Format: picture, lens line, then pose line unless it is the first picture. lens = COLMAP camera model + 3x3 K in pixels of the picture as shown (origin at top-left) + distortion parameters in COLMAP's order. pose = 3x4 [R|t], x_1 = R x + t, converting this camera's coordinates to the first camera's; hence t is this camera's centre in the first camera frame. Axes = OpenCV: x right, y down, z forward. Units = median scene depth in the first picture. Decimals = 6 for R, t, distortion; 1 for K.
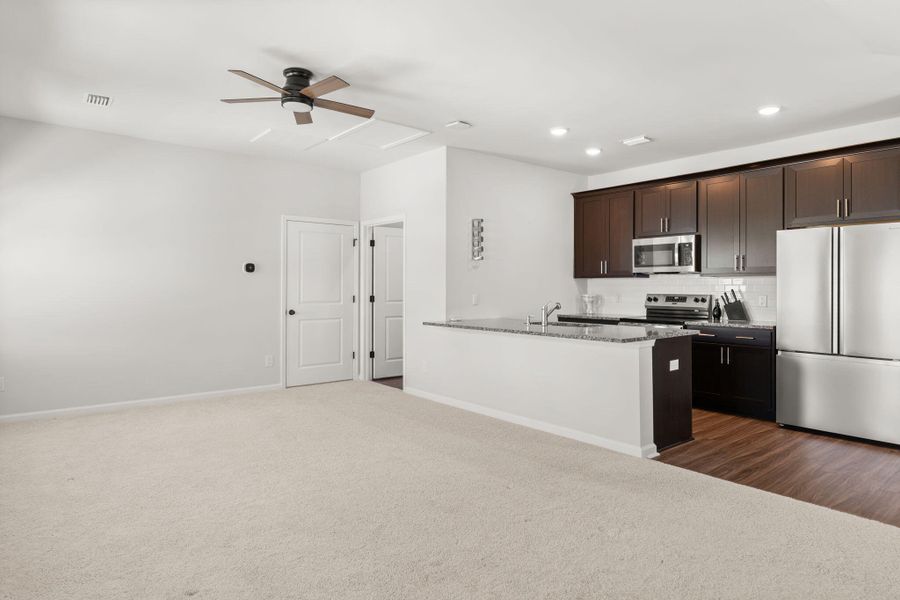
lens RADIAL K [[536.1, 0, 447.4], [0, 536.1, 284.1], [0, 0, 1]] dist [0.000926, 0.000342]
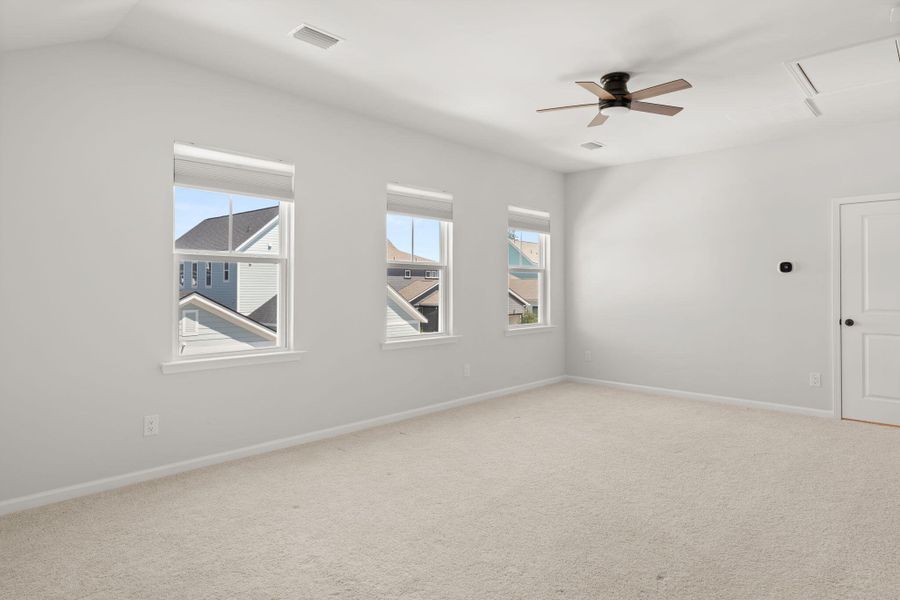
lens RADIAL K [[536.1, 0, 447.4], [0, 536.1, 284.1], [0, 0, 1]] dist [0.000926, 0.000342]
pose [[0.137117, -0.010144, -0.990503, 0.399227], [-0.003548, 0.999936, -0.010732, 0.007909], [0.990548, 0.004986, 0.137073, 0.325983]]
